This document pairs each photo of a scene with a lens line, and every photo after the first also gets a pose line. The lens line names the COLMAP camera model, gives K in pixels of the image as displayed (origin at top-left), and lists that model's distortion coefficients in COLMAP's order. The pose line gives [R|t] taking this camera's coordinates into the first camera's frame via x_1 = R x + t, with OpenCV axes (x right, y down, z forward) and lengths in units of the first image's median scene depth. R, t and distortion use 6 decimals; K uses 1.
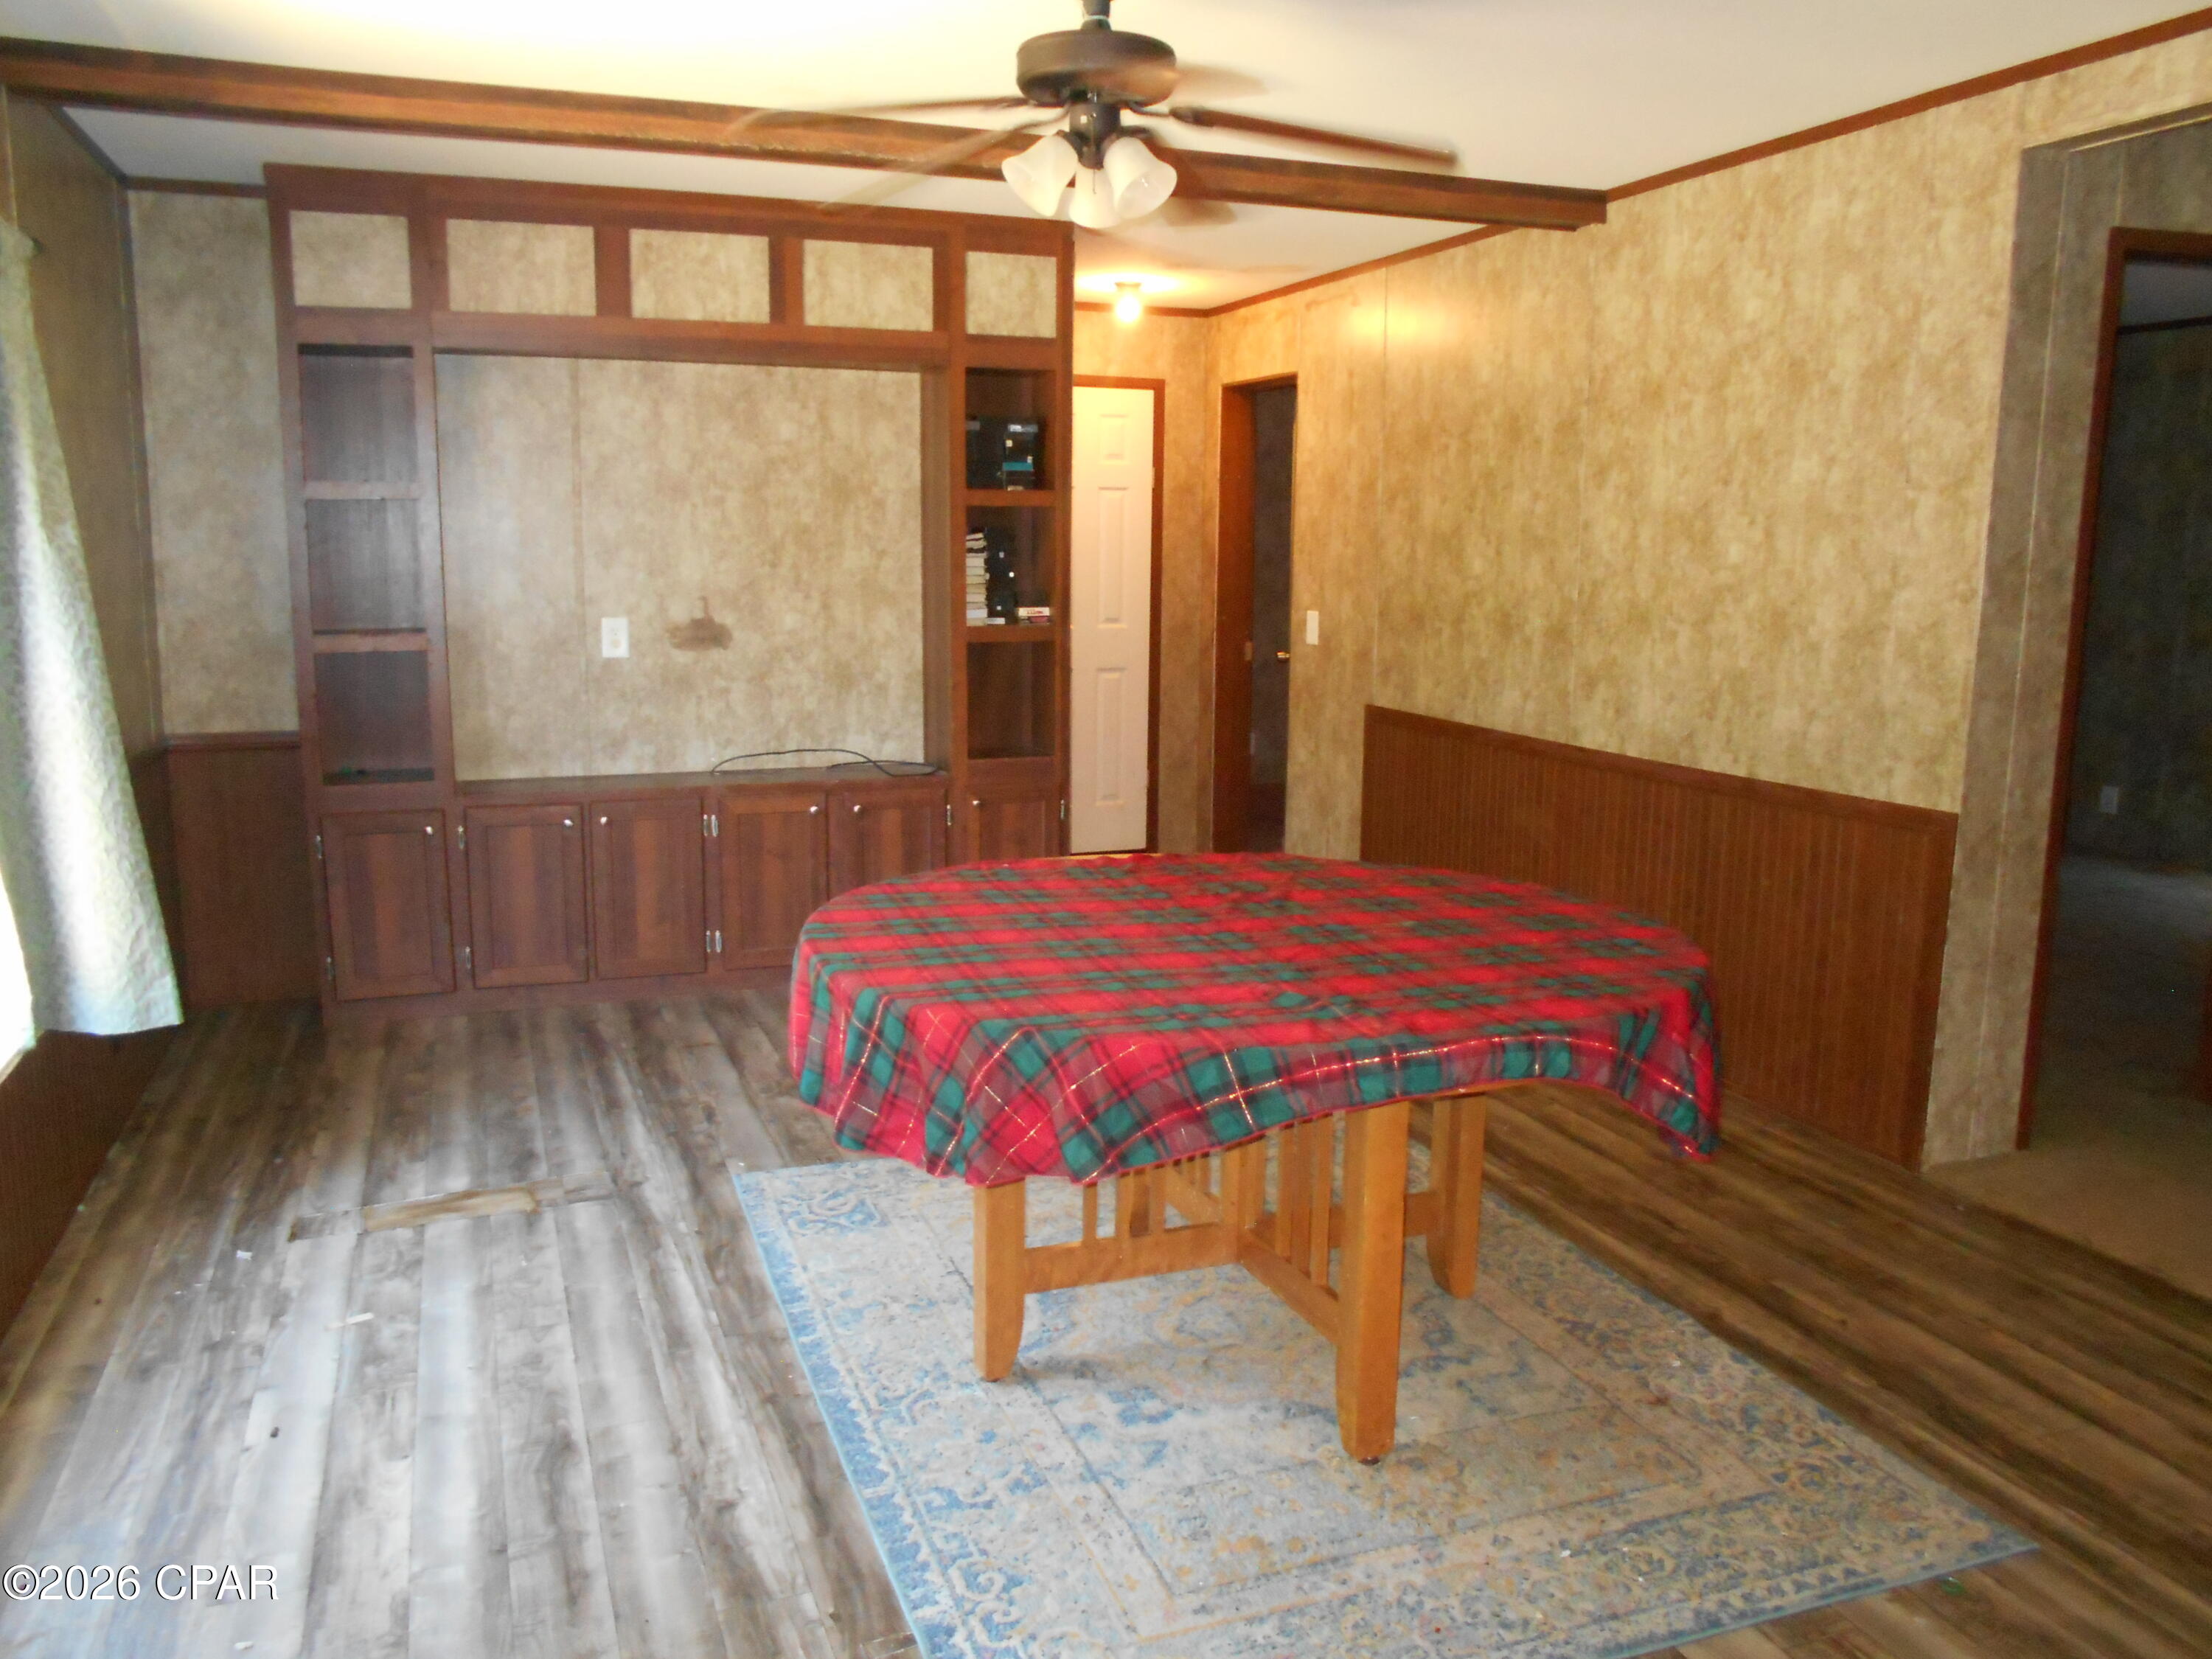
lens RADIAL K [[1697.5, 0, 1106.0], [0, 1697.5, 829.5], [0, 0, 1]] dist [-0.103744, 0.062435]
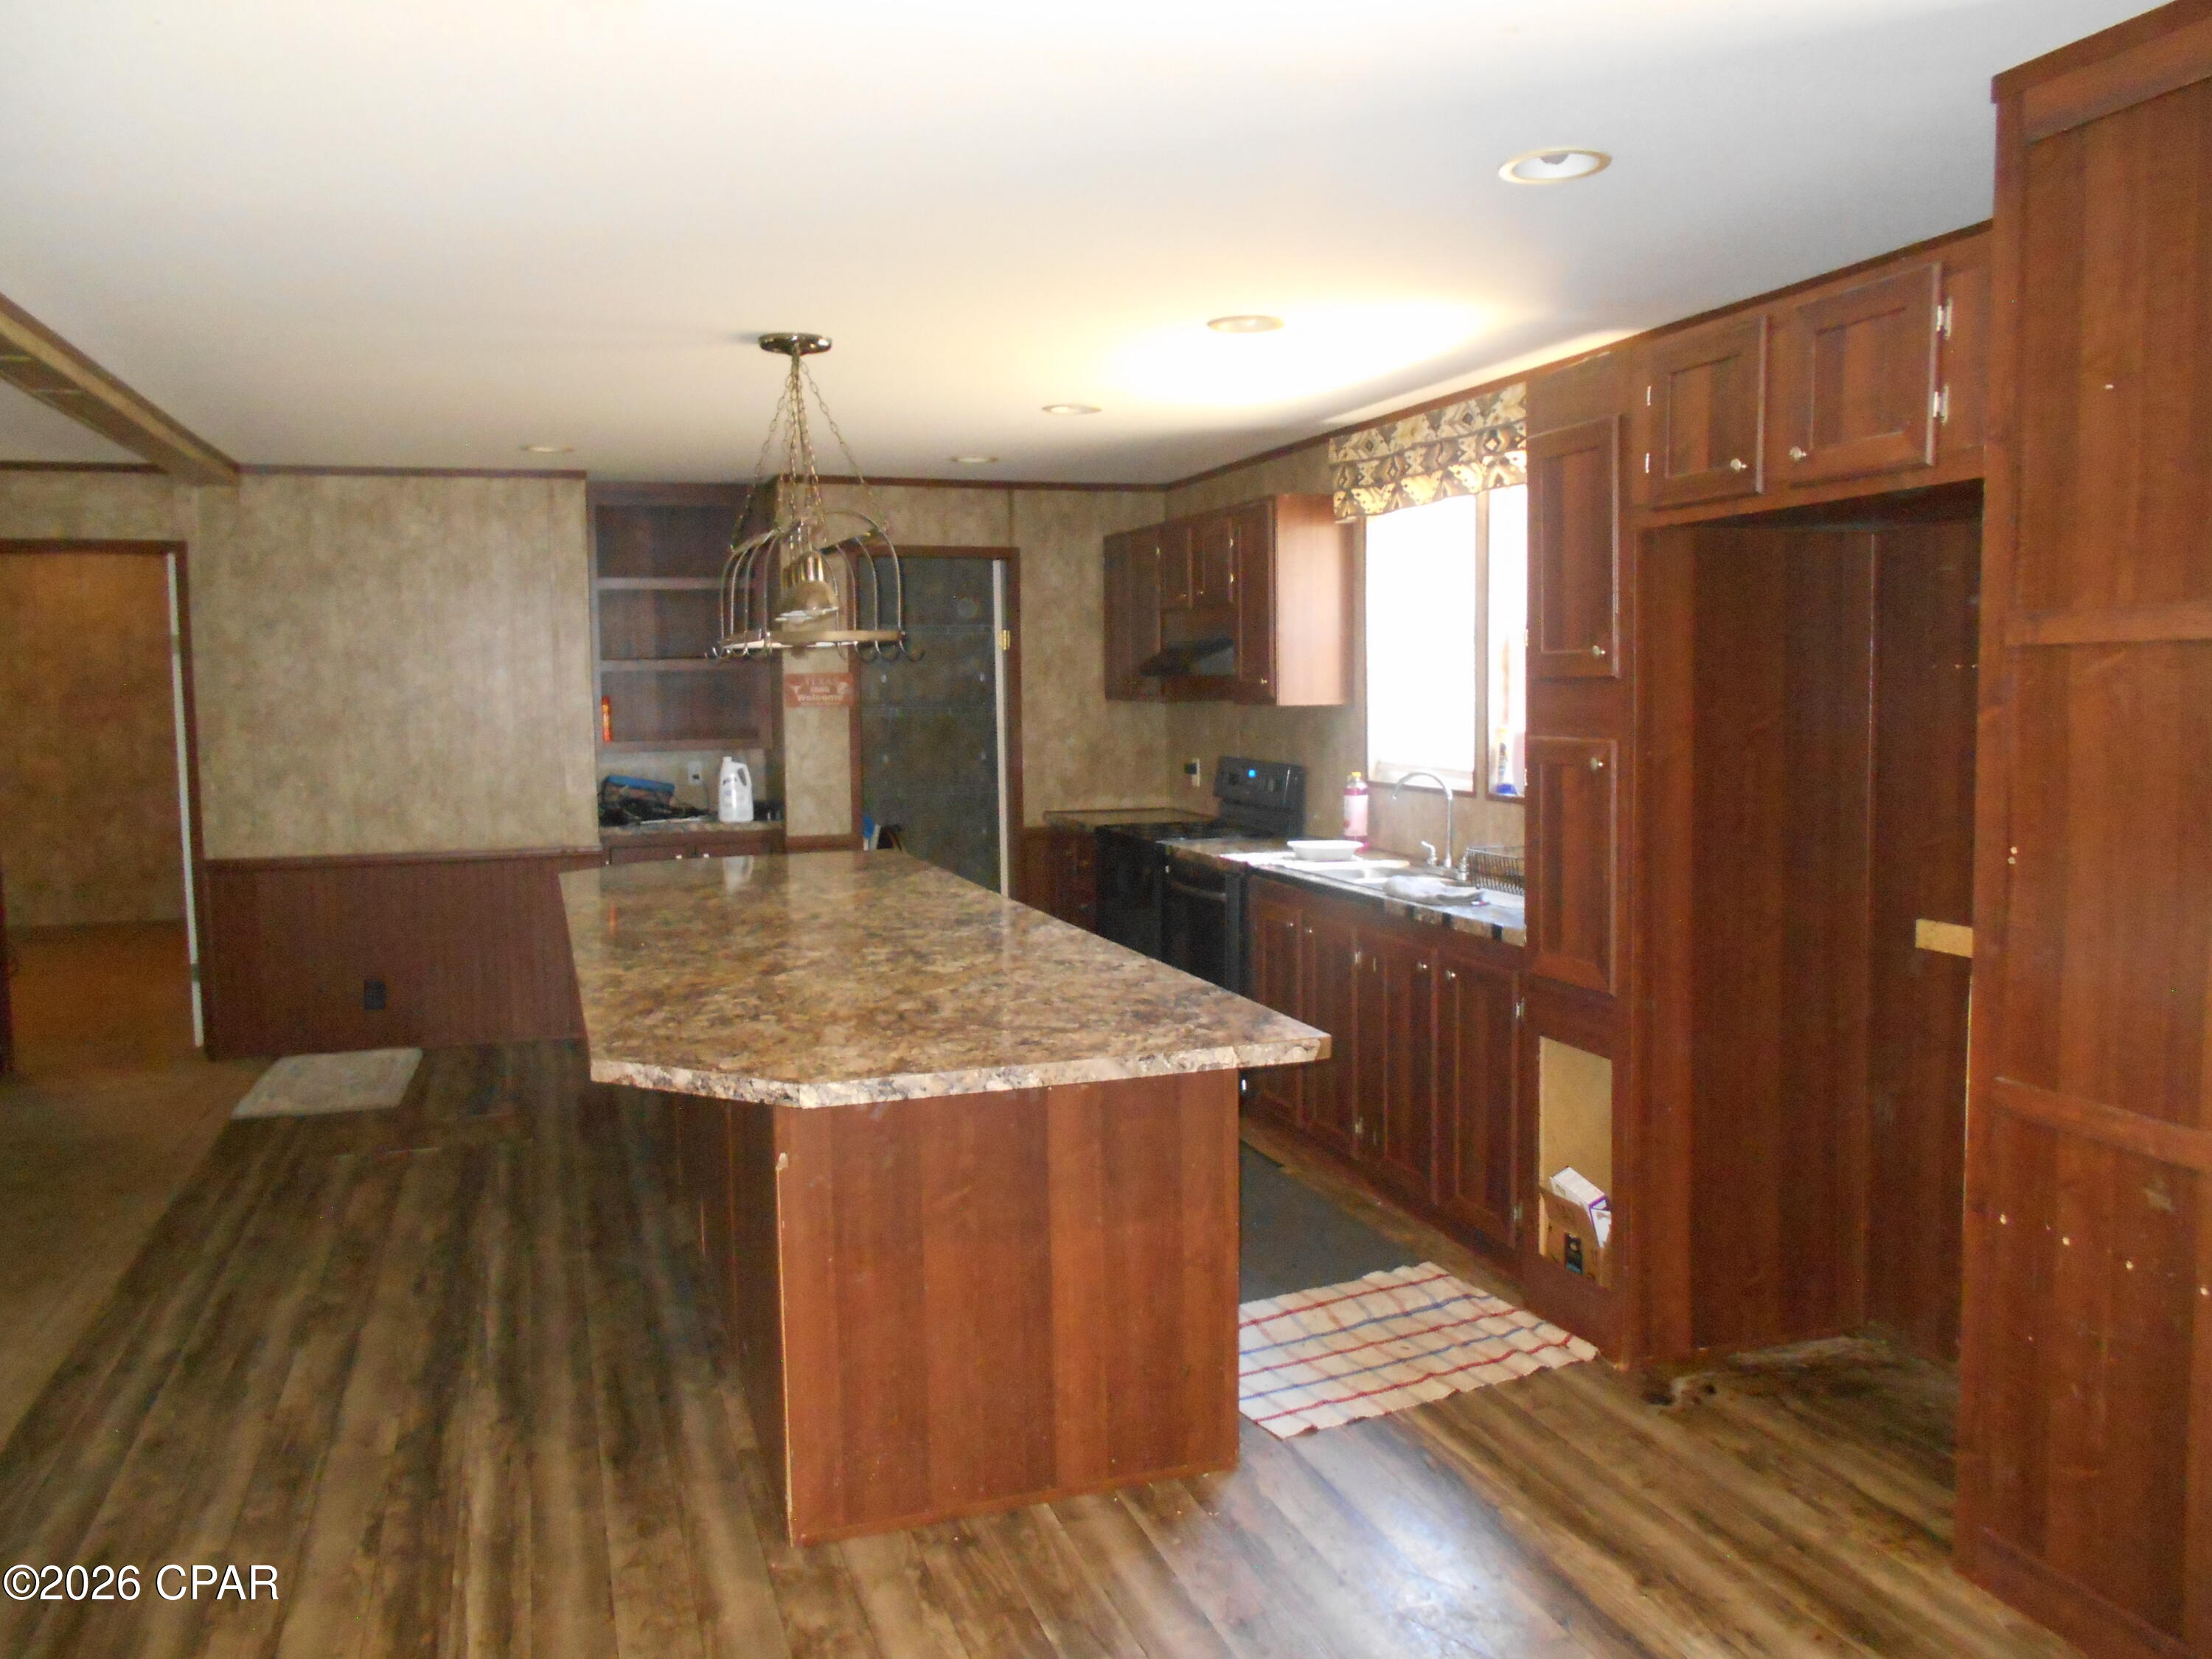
lens RADIAL K [[1698.2, 0, 1106.0], [0, 1698.2, 829.5], [0, 0, 1]] dist [-0.020897, 0.001195]
pose [[-0.999331, 0.003702, 0.036385, -1.975678], [0.012780, 0.967498, 0.252554, -1.084775], [-0.034268, 0.252850, -0.966898, 5.593196]]
